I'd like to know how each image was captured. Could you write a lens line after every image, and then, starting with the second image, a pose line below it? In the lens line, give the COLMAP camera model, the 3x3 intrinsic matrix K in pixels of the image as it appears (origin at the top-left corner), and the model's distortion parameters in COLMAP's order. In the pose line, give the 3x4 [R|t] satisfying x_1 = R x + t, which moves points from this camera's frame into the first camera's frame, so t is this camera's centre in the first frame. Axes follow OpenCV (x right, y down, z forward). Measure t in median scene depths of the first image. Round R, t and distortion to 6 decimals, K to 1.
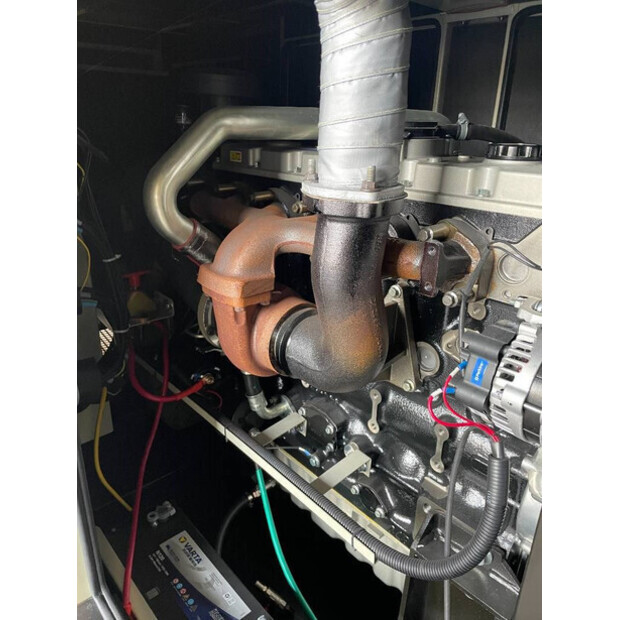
lens RADIAL K [[474.9, 0, 307.9], [0, 474.9, 308.9], [0, 0, 1]] dist [0.065334, -0.090400]
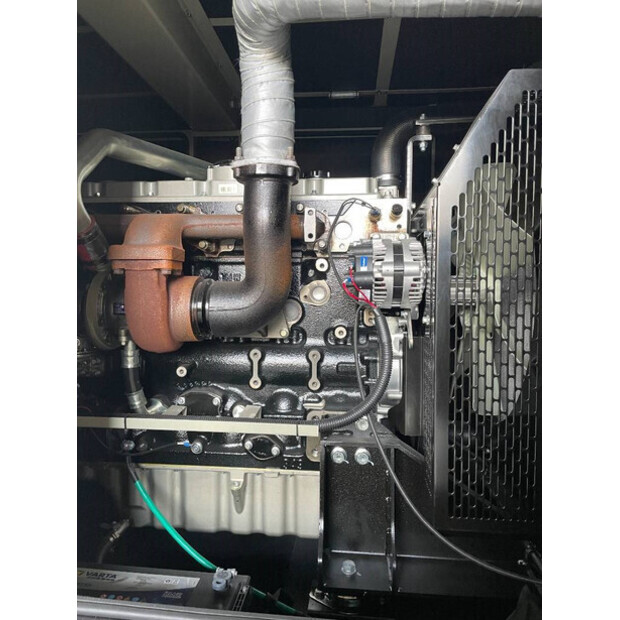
lens RADIAL K [[474.9, 0, 307.9], [0, 474.9, 308.9], [0, 0, 1]] dist [0.065334, -0.090400]
pose [[0.738475, -0.039874, 0.673101, -0.597479], [0.256824, 0.939637, -0.226105, 0.388577], [-0.623455, 0.339841, 0.704139, -0.022819]]
